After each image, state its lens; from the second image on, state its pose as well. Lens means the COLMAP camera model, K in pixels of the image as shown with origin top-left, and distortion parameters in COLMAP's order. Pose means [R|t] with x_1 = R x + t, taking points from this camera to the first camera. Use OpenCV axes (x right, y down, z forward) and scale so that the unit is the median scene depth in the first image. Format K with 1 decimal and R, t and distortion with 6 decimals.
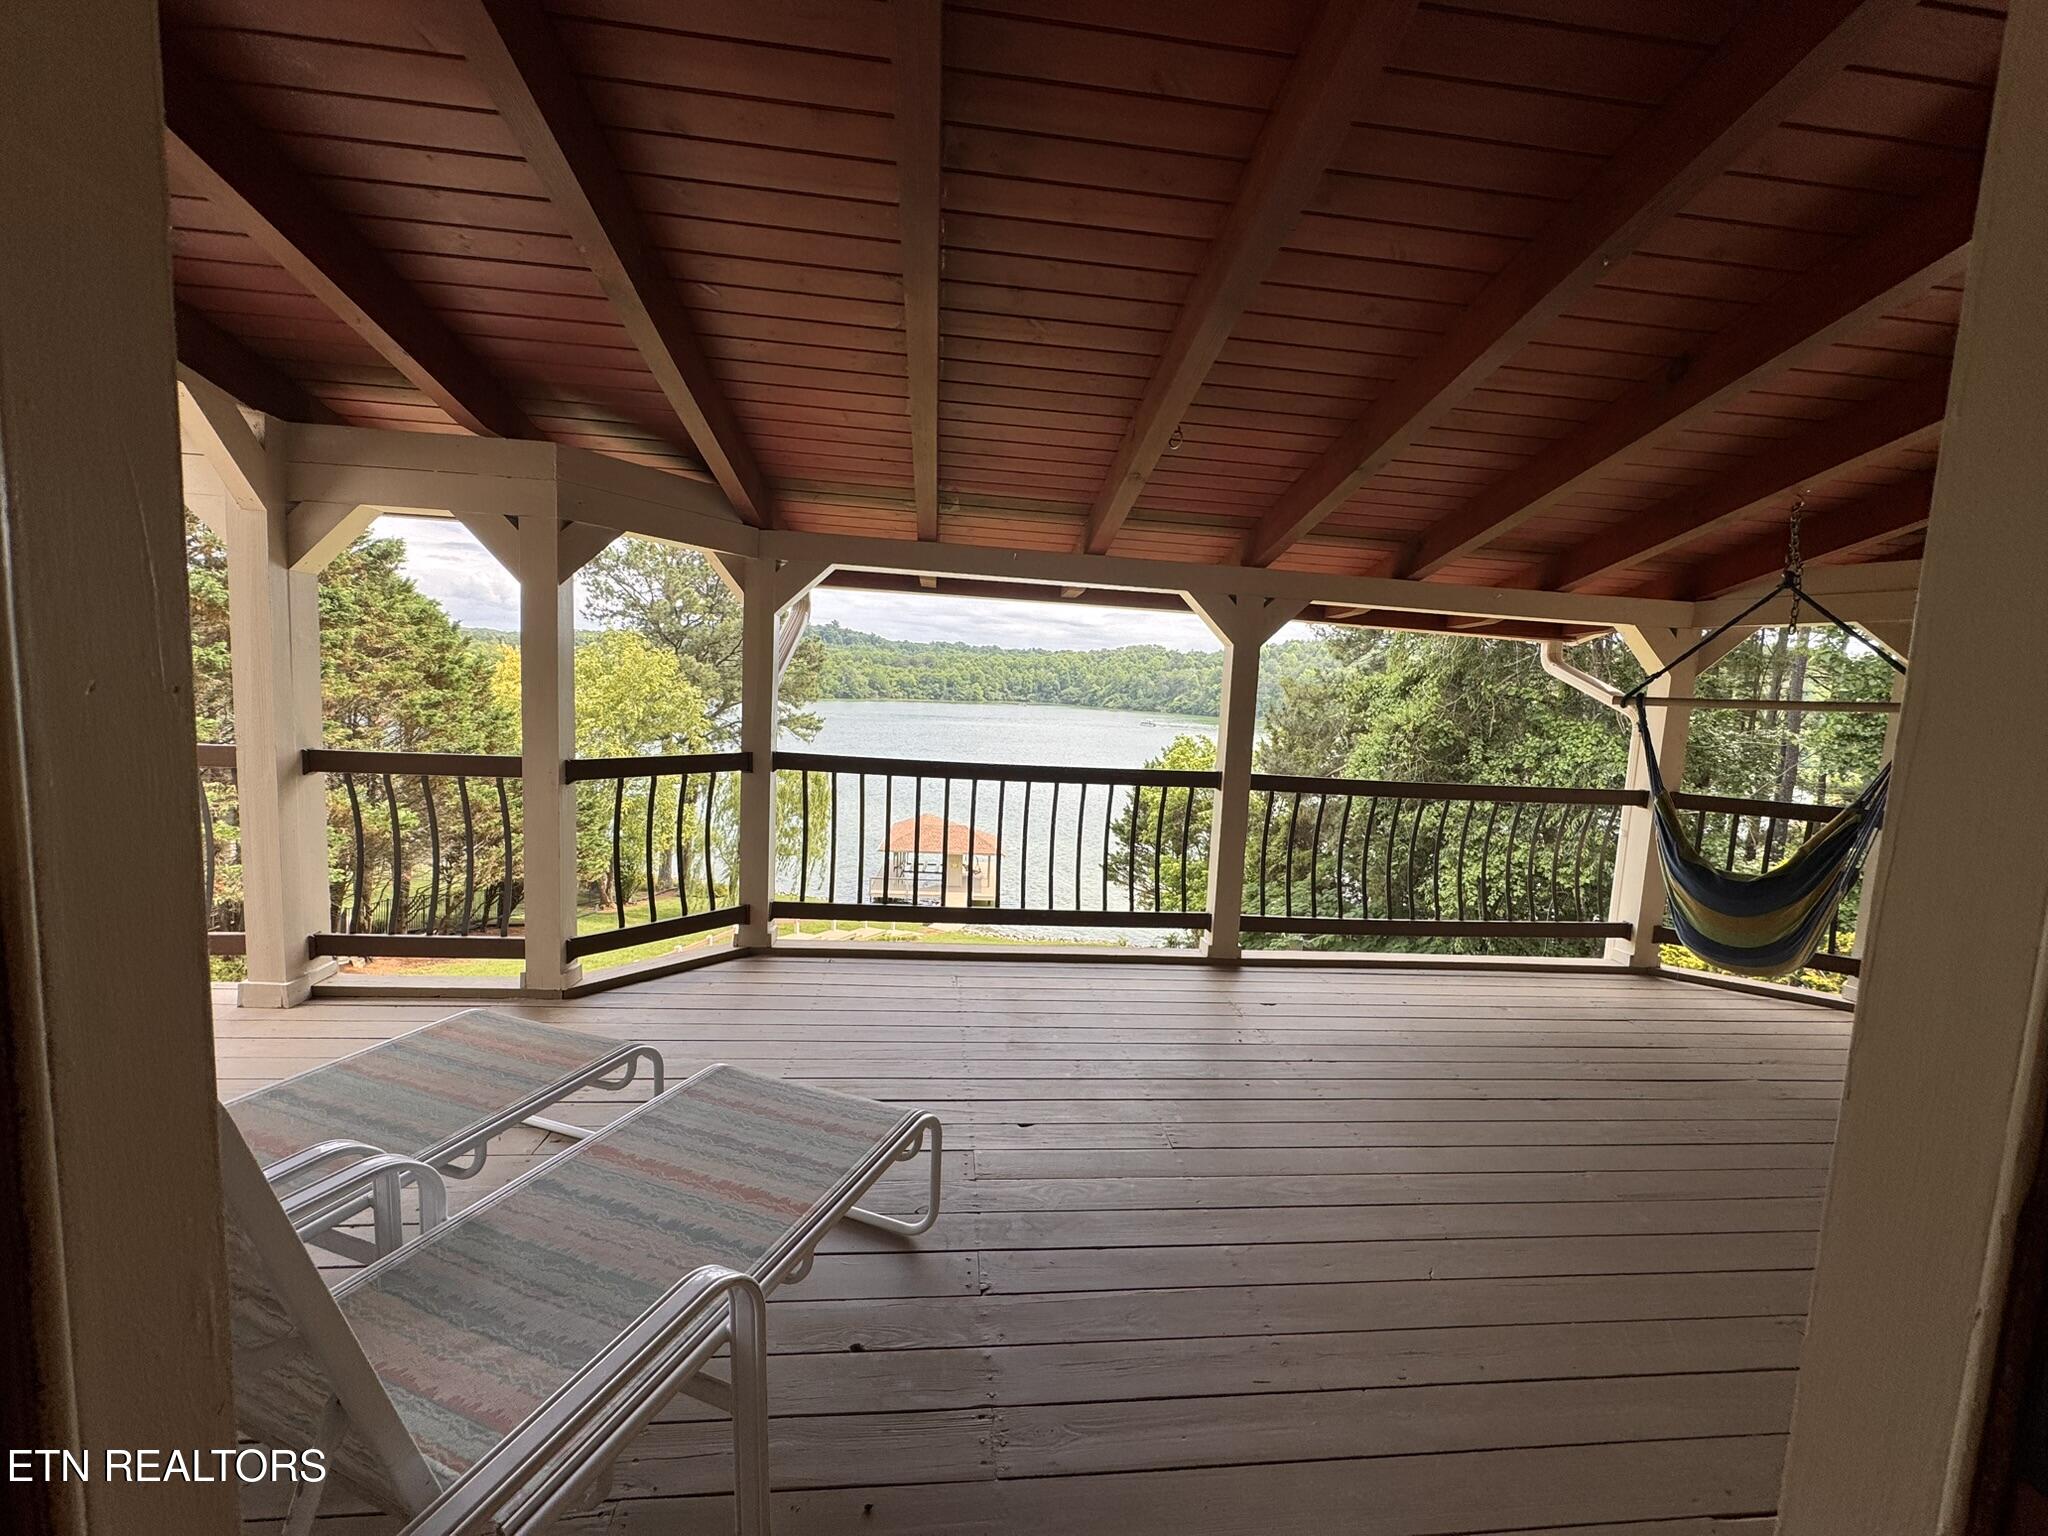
lens RADIAL K [[823.8, 0, 1024.0], [0, 823.8, 768.0], [0, 0, 1]] dist [0.000096, 0.000016]
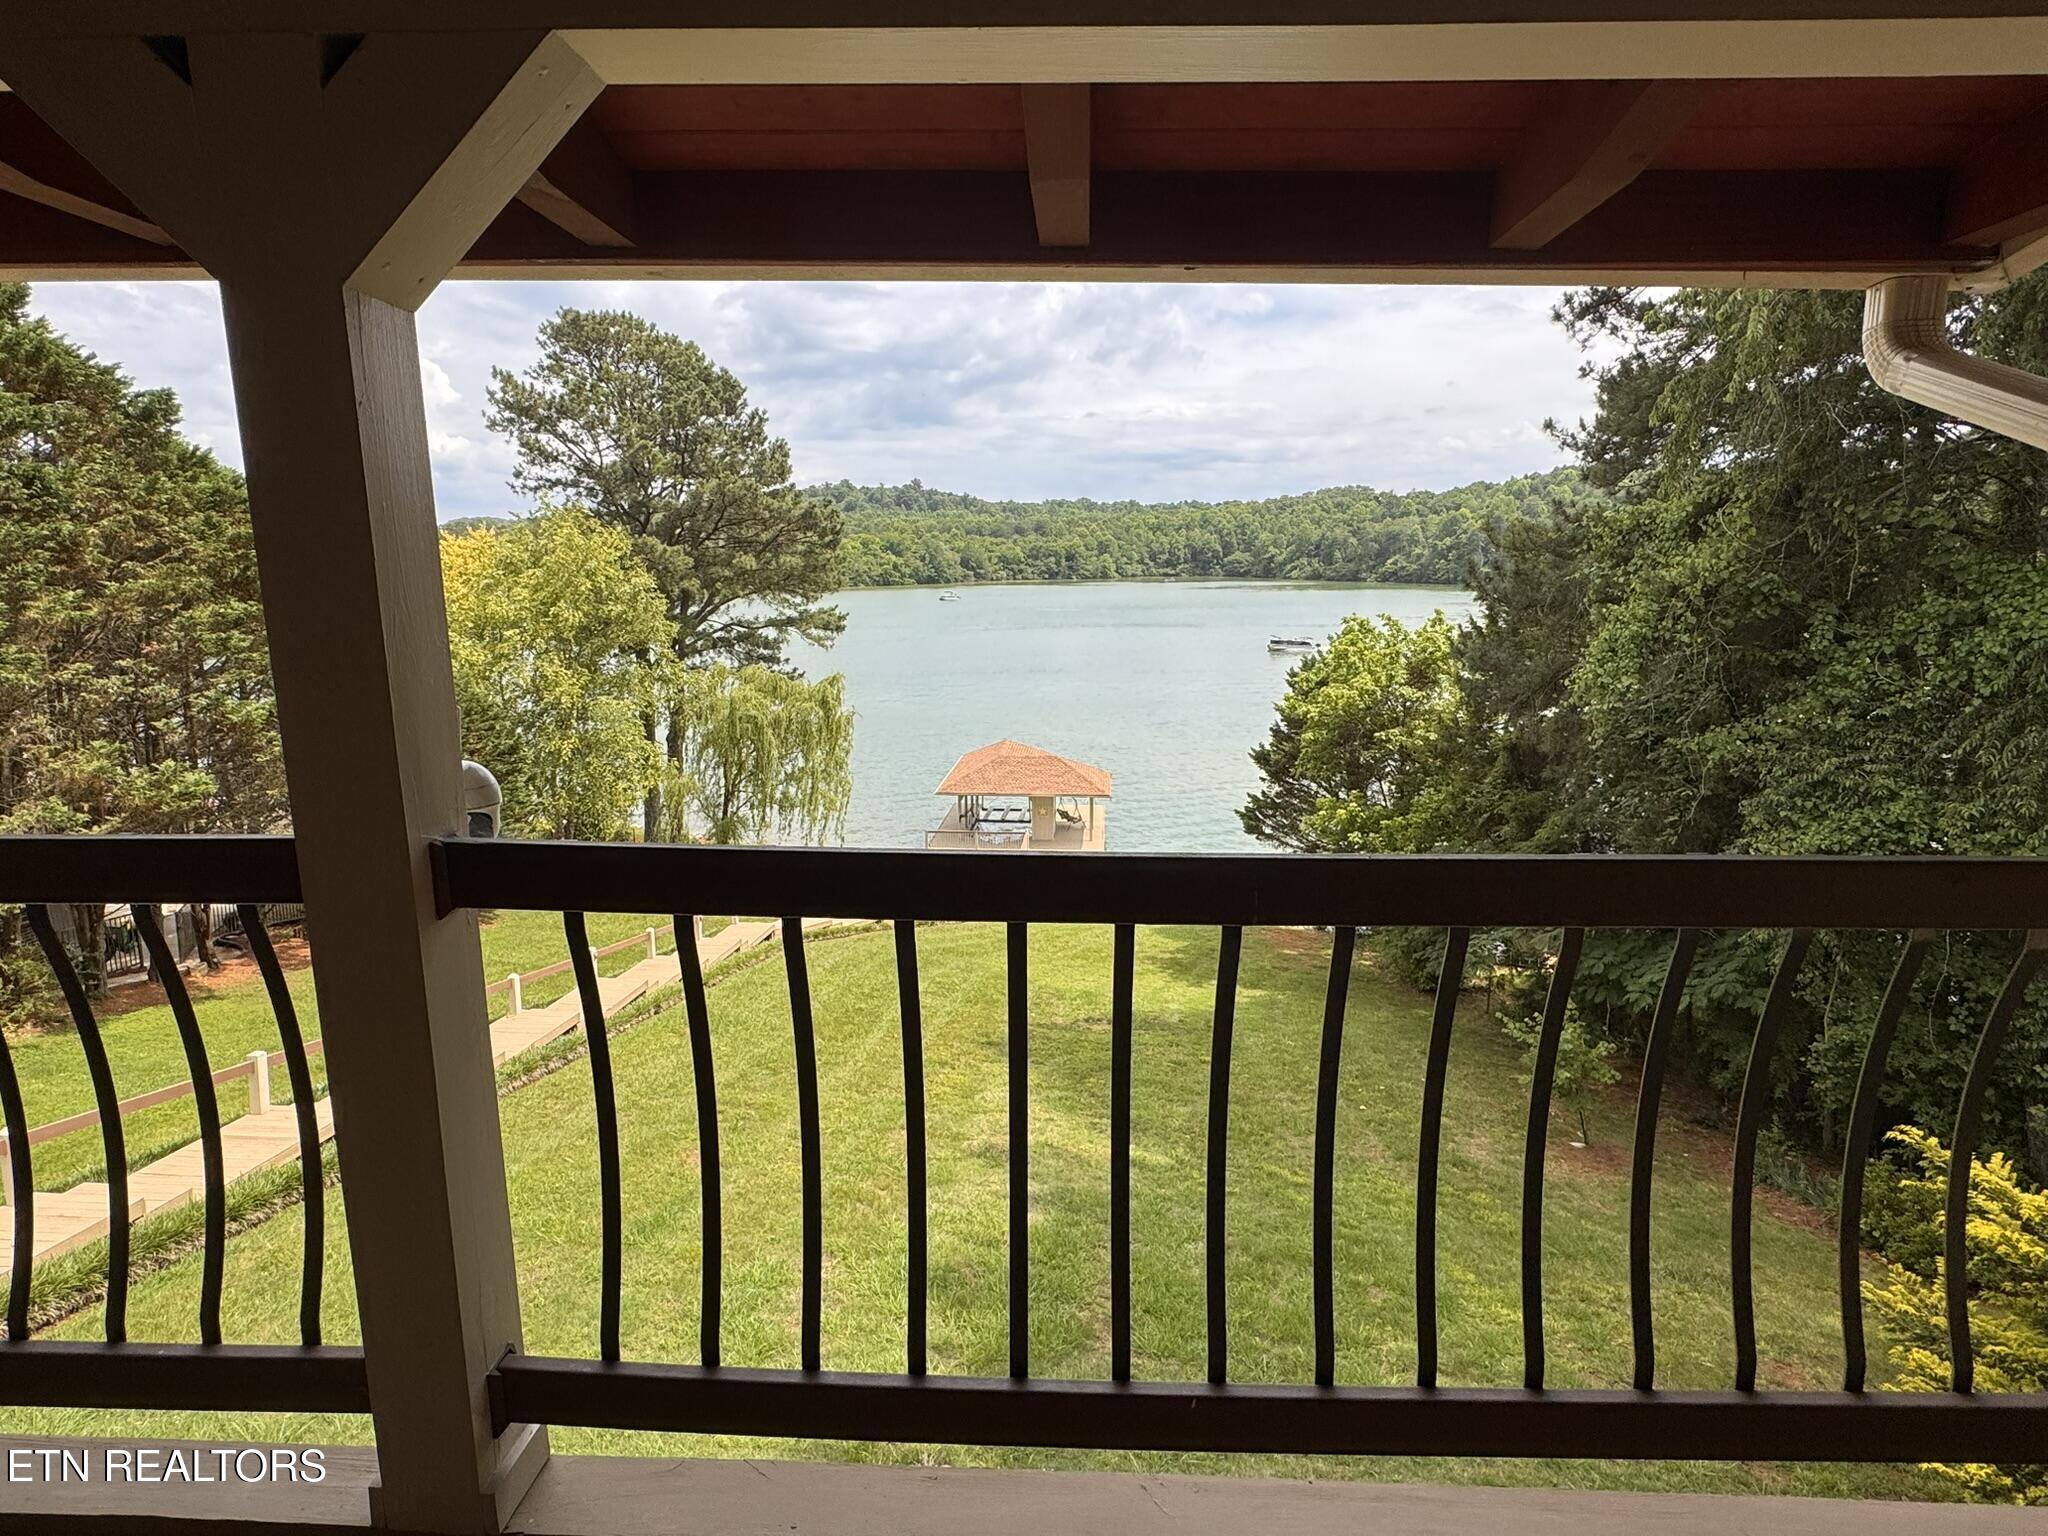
lens RADIAL K [[1093.4, 0, 1024.0], [0, 1093.4, 768.0], [0, 0, 1]] dist [-0.001540, 0.001992]
pose [[0.988449, -0.024205, -0.149608, 0.100080], [0.037527, 0.995512, 0.086873, -0.007831], [0.146834, -0.091484, 0.984922, 0.145491]]
